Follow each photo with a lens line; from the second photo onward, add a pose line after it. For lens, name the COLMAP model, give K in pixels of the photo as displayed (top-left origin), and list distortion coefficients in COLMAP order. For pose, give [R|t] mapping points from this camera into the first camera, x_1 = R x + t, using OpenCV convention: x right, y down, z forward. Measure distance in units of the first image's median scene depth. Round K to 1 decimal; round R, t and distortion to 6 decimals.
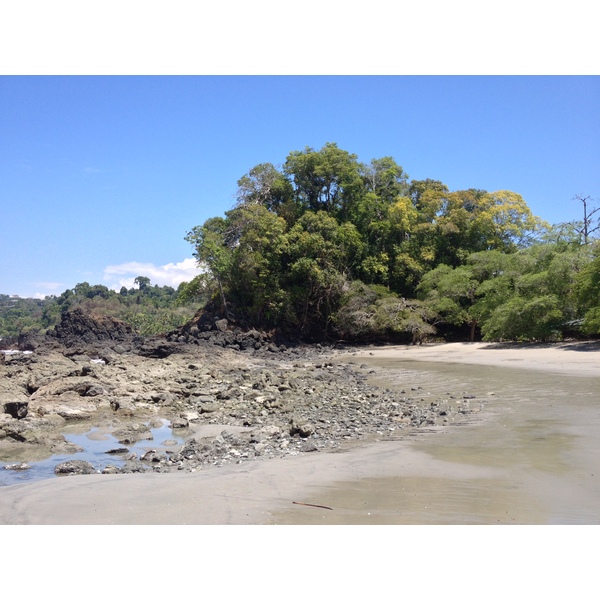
lens RADIAL K [[583.2, 0, 298.5], [0, 583.2, 300.9], [0, 0, 1]] dist [0.077145, 0.000000]
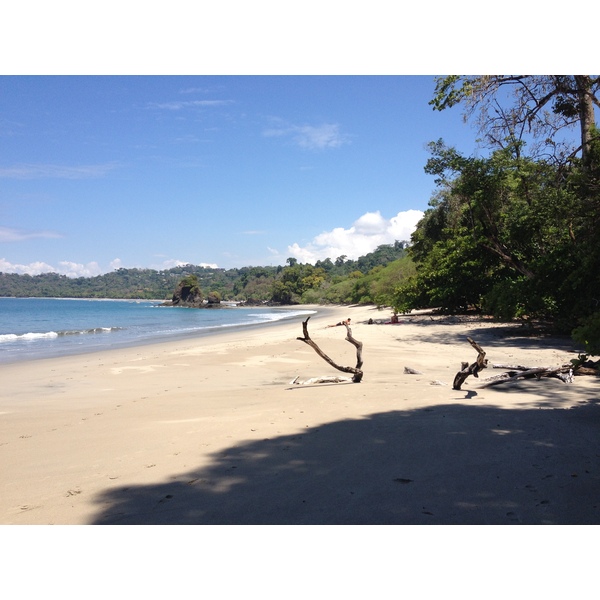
lens RADIAL K [[583.2, 0, 297.1], [0, 583.2, 300.8], [0, 0, 1]] dist [0.077145, 0.000000]
pose [[0.959955, -0.015365, -0.279732, 0.226447], [0.035553, 0.997103, 0.067239, -0.045480], [0.277888, -0.074491, 0.957721, -0.594738]]
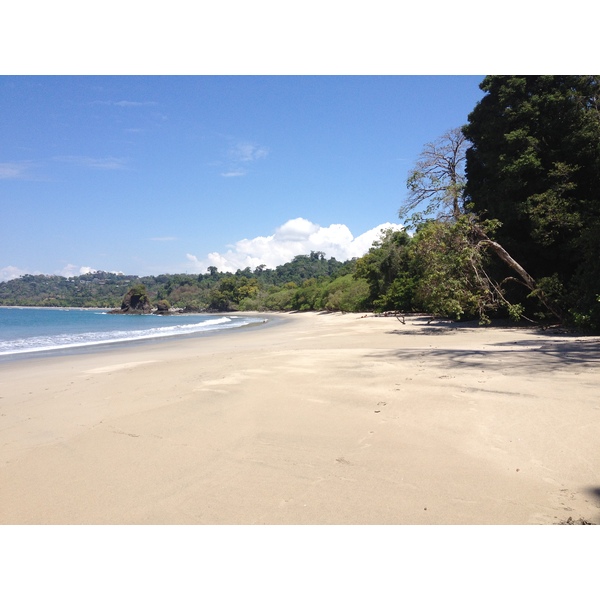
lens RADIAL K [[583.2, 0, 301.8], [0, 583.2, 300.5], [0, 0, 1]] dist [0.077145, 0.000000]
pose [[0.992202, -0.017883, -0.123354, 0.215625], [0.025295, 0.997950, 0.058790, -0.052347], [0.122050, -0.061452, 0.990620, -0.688264]]
